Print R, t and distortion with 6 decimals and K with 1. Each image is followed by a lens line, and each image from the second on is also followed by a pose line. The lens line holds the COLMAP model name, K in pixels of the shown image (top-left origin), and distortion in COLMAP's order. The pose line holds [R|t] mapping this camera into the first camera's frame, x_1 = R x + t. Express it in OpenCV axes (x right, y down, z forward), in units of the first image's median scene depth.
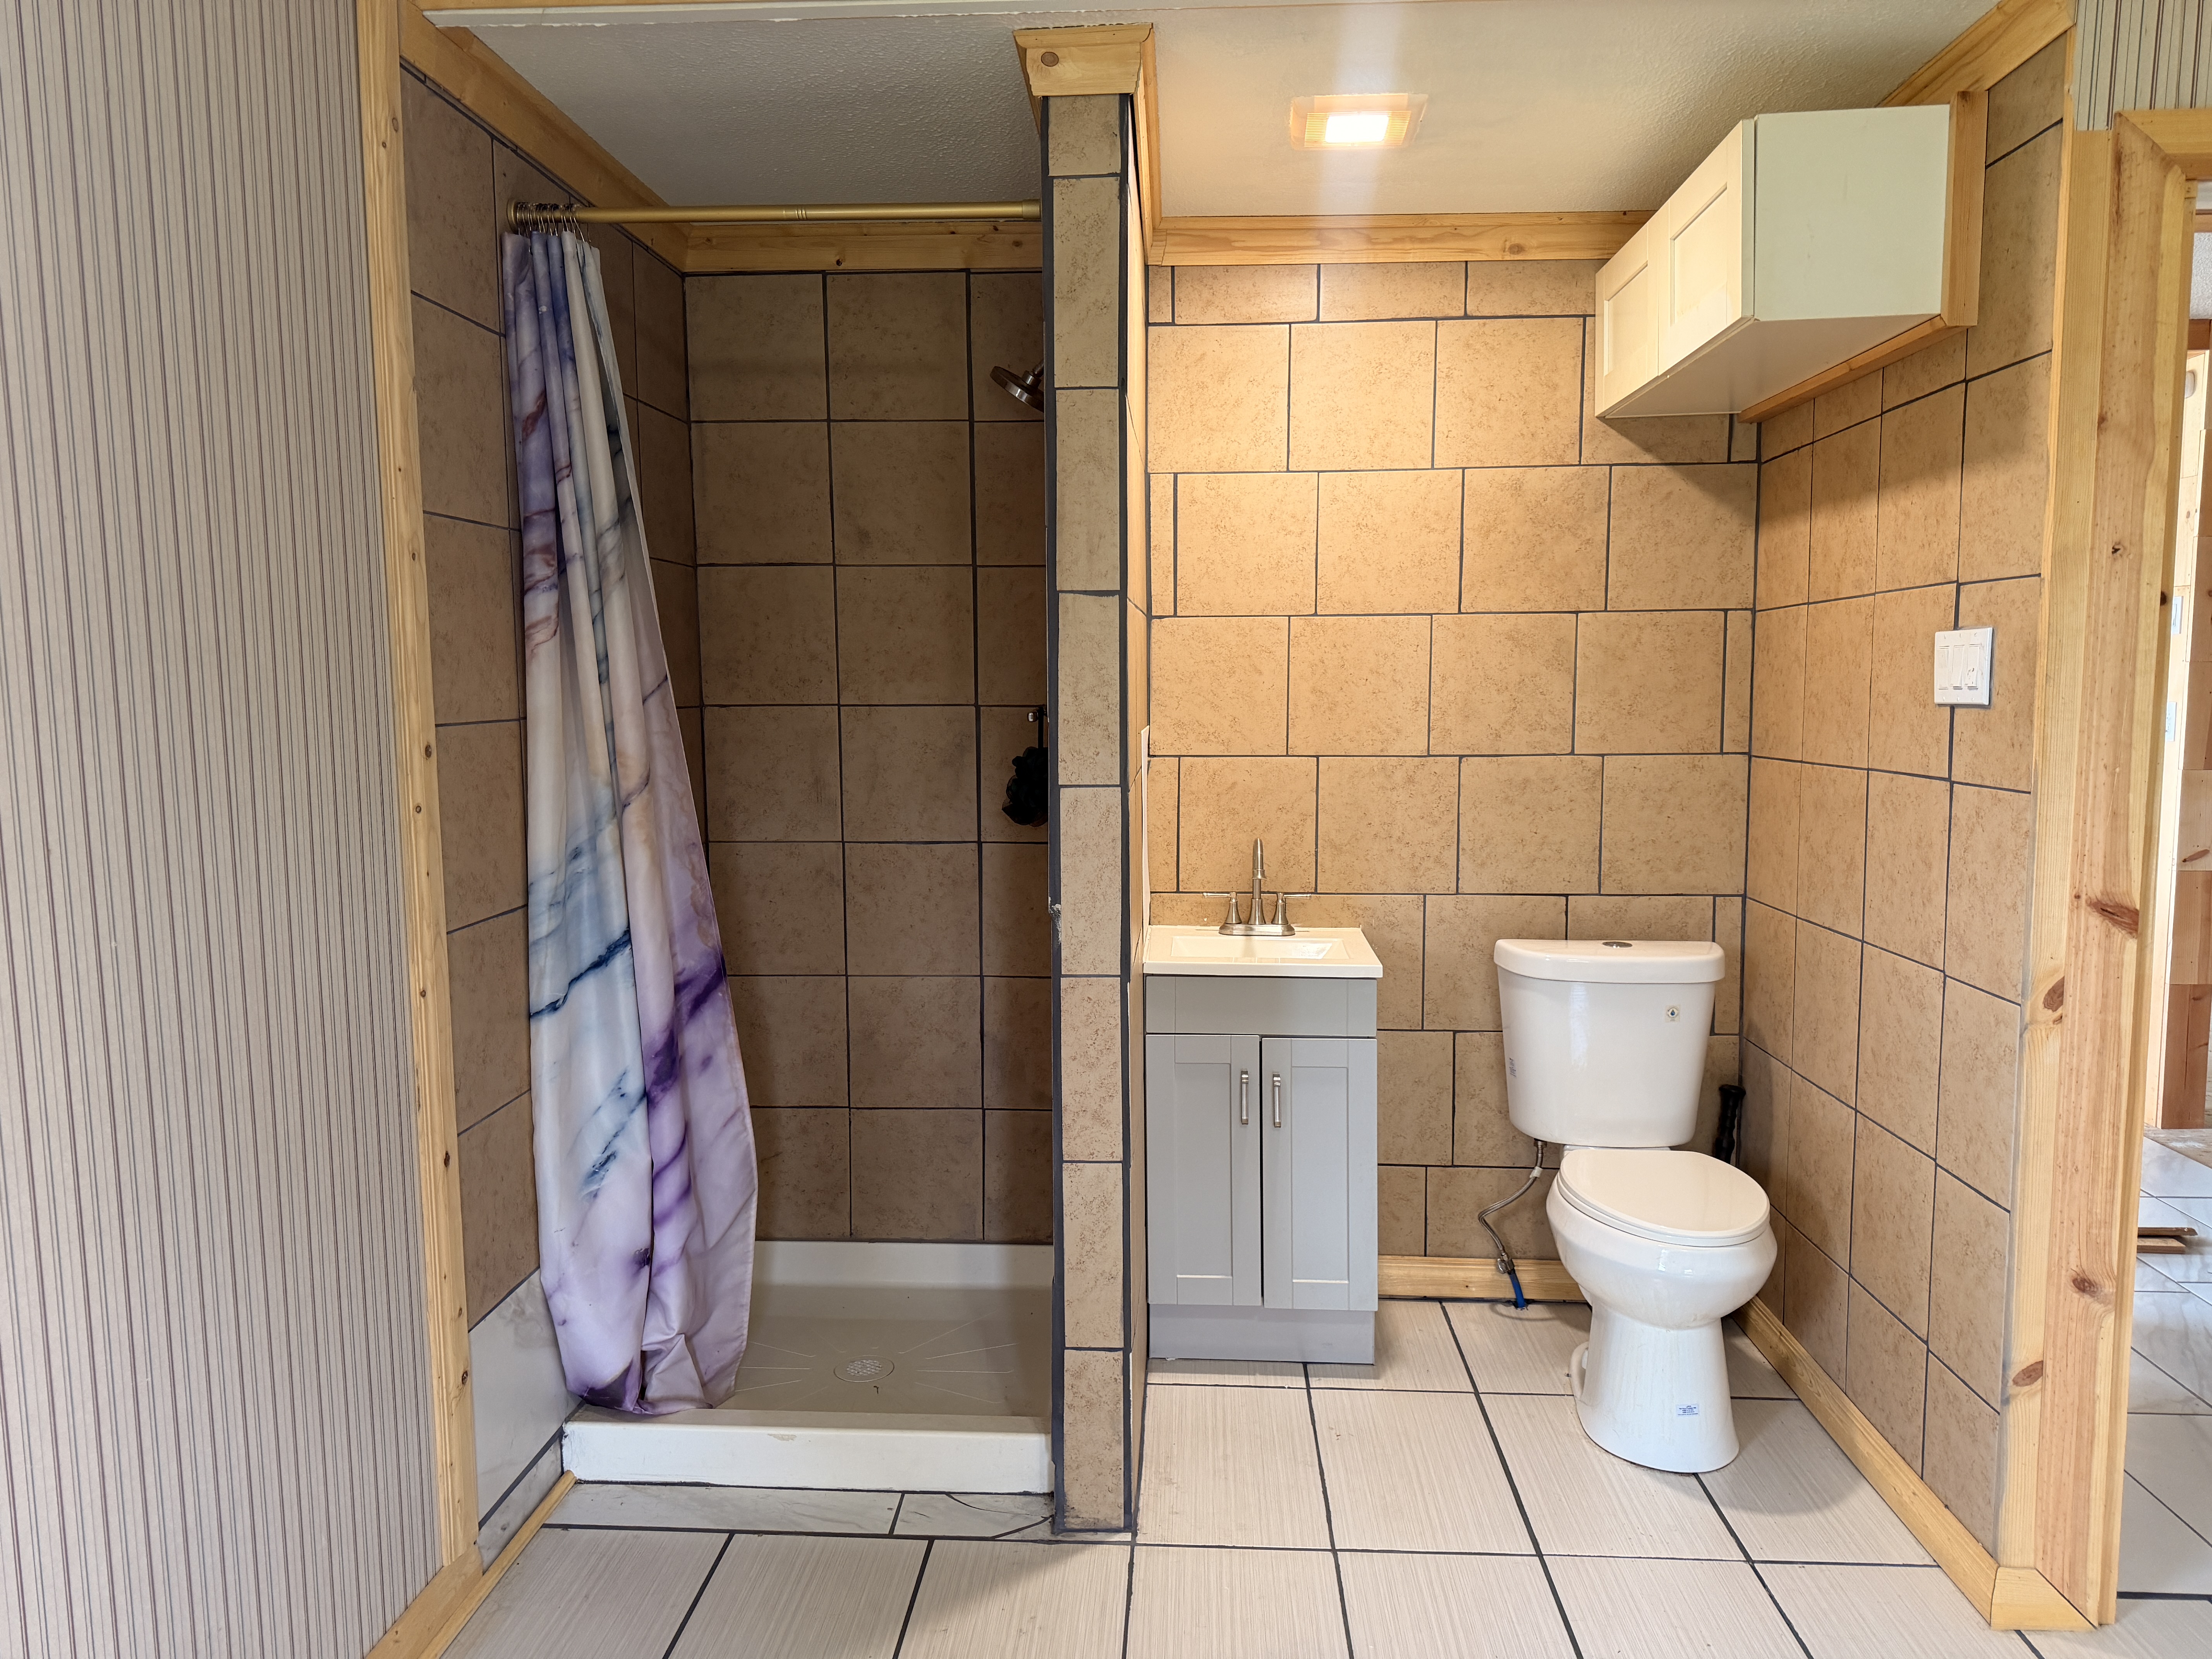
lens RADIAL K [[1566.8, 0, 1110.9], [0, 1566.8, 842.4], [0, 0, 1]] dist [0.089548, -0.097798]
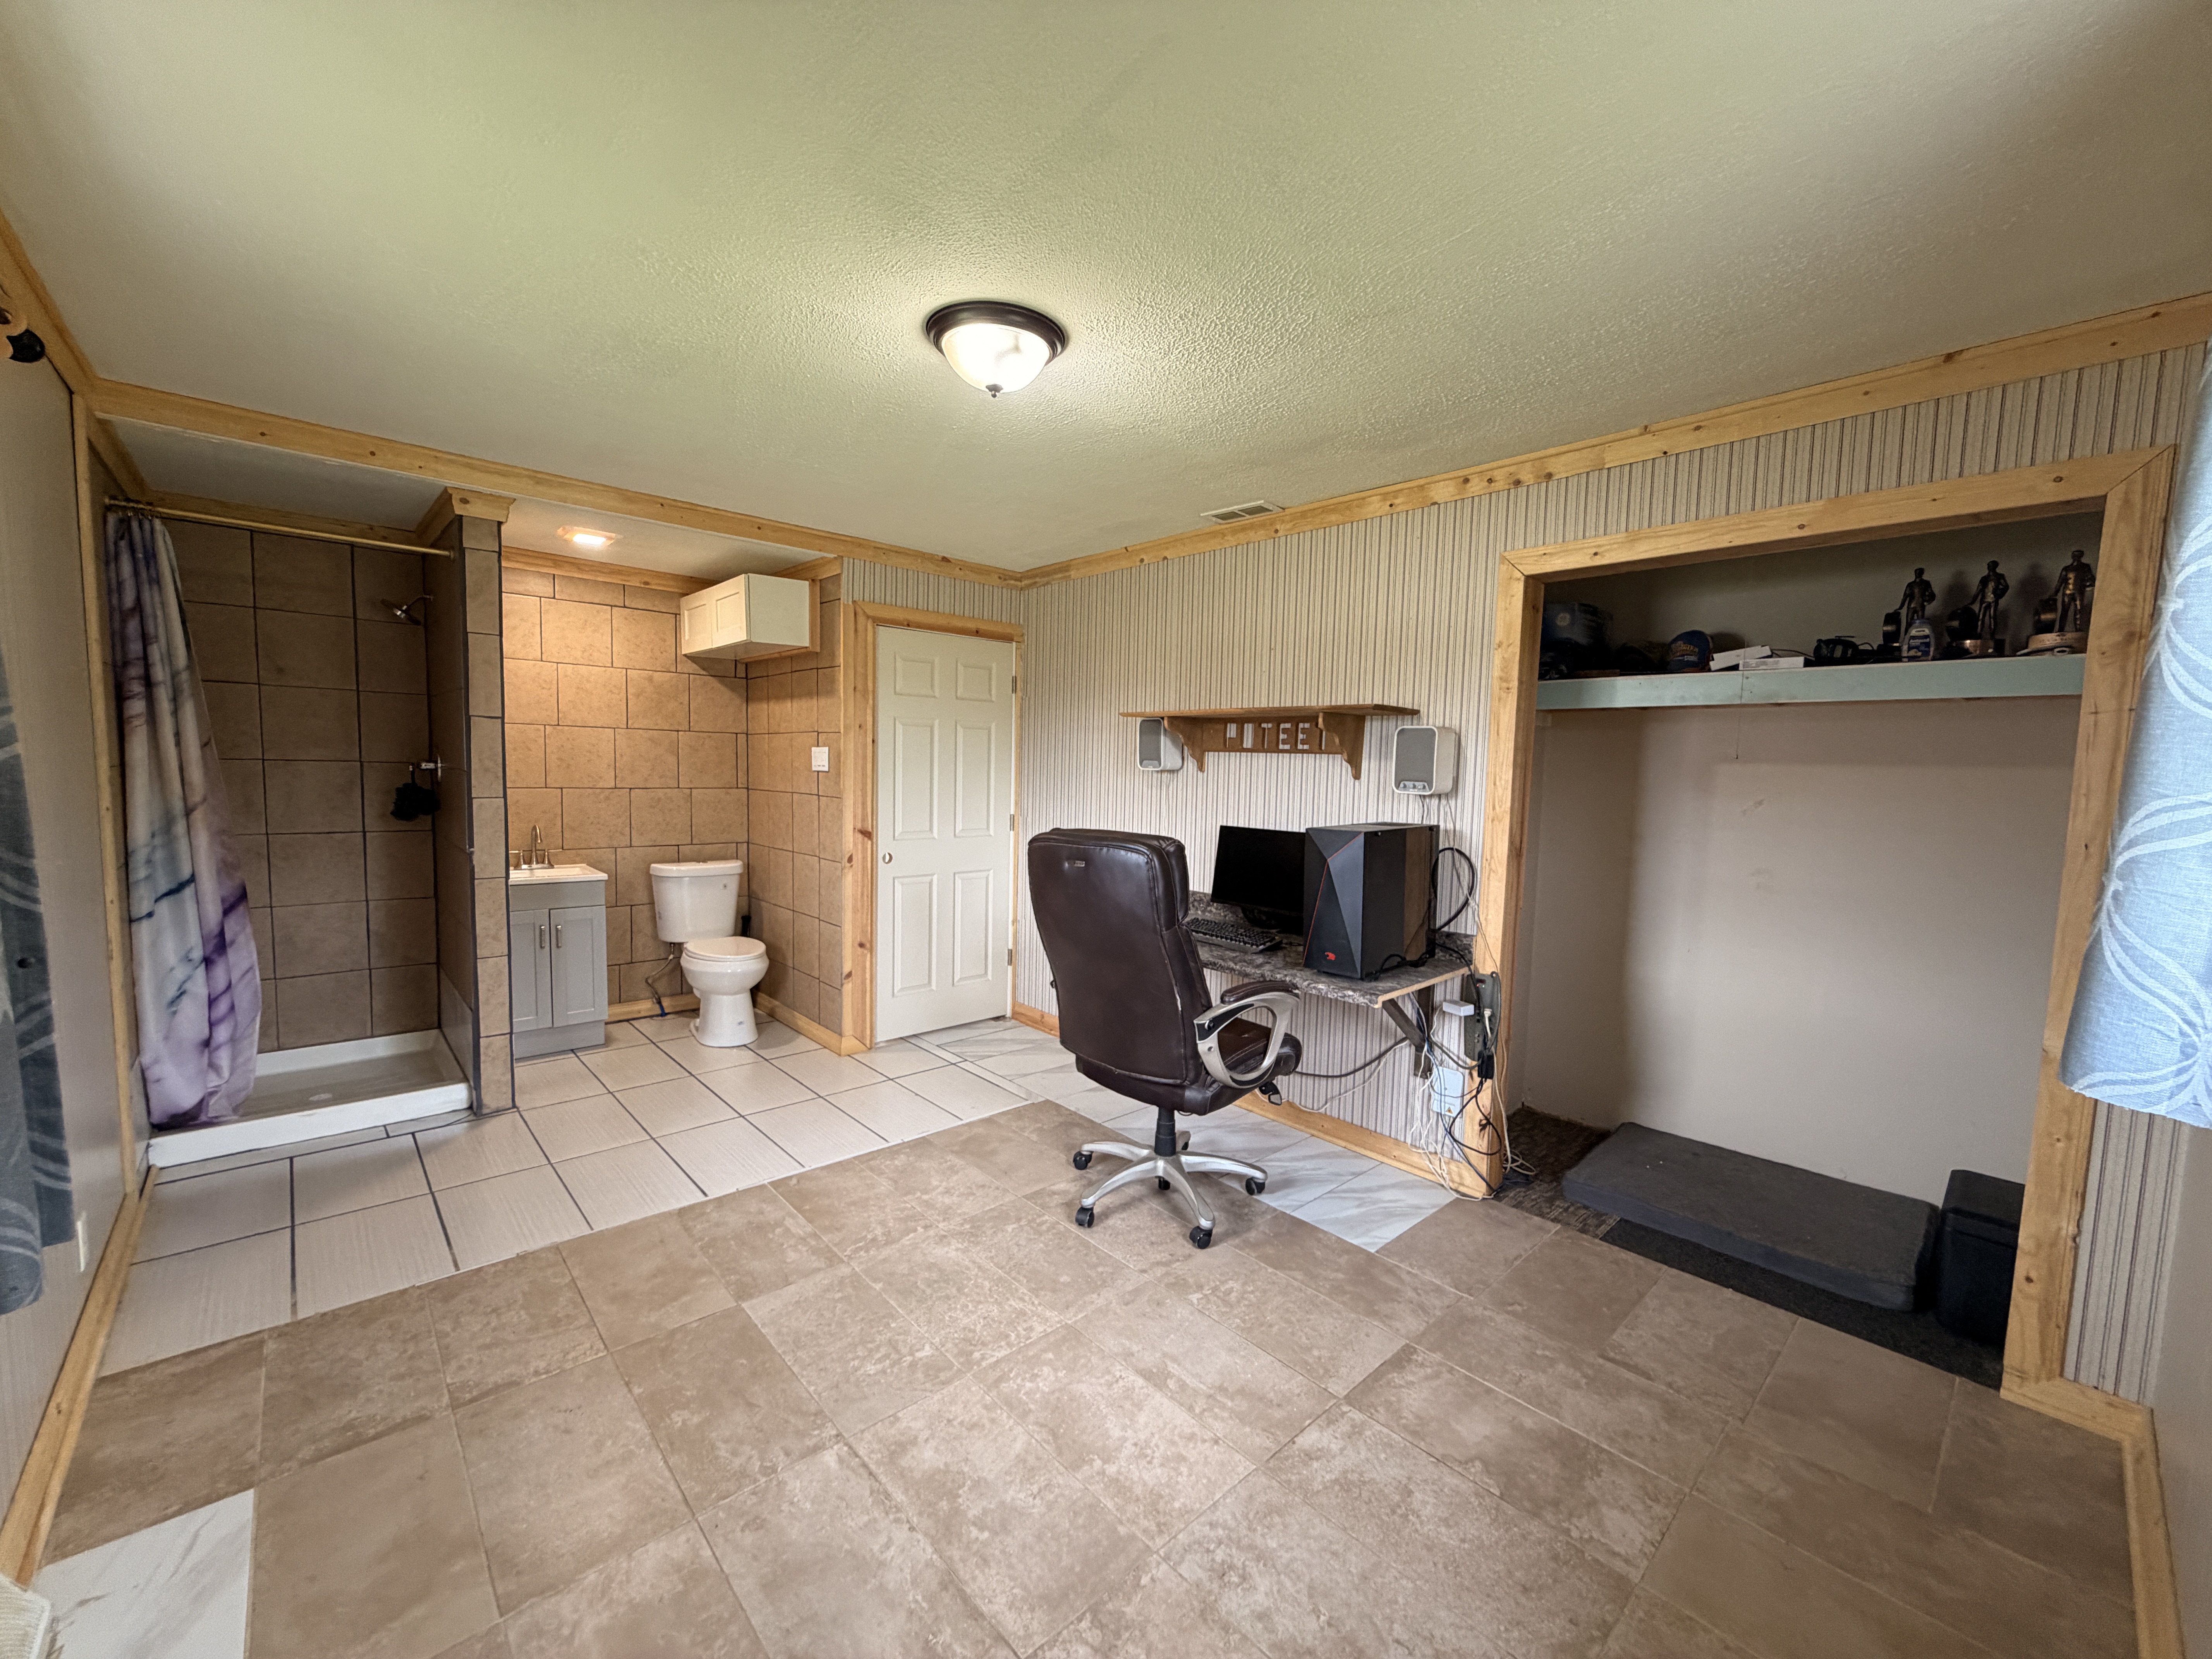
lens RADIAL K [[883.4, 0, 1106.0], [0, 883.4, 829.5], [0, 0, 1]] dist [0.000083, -0.000094]
pose [[0.695827, -0.029973, 0.717584, -0.295926], [0.043768, 0.999041, -0.000712, 0.049132], [-0.716874, 0.031902, 0.696472, -0.552471]]
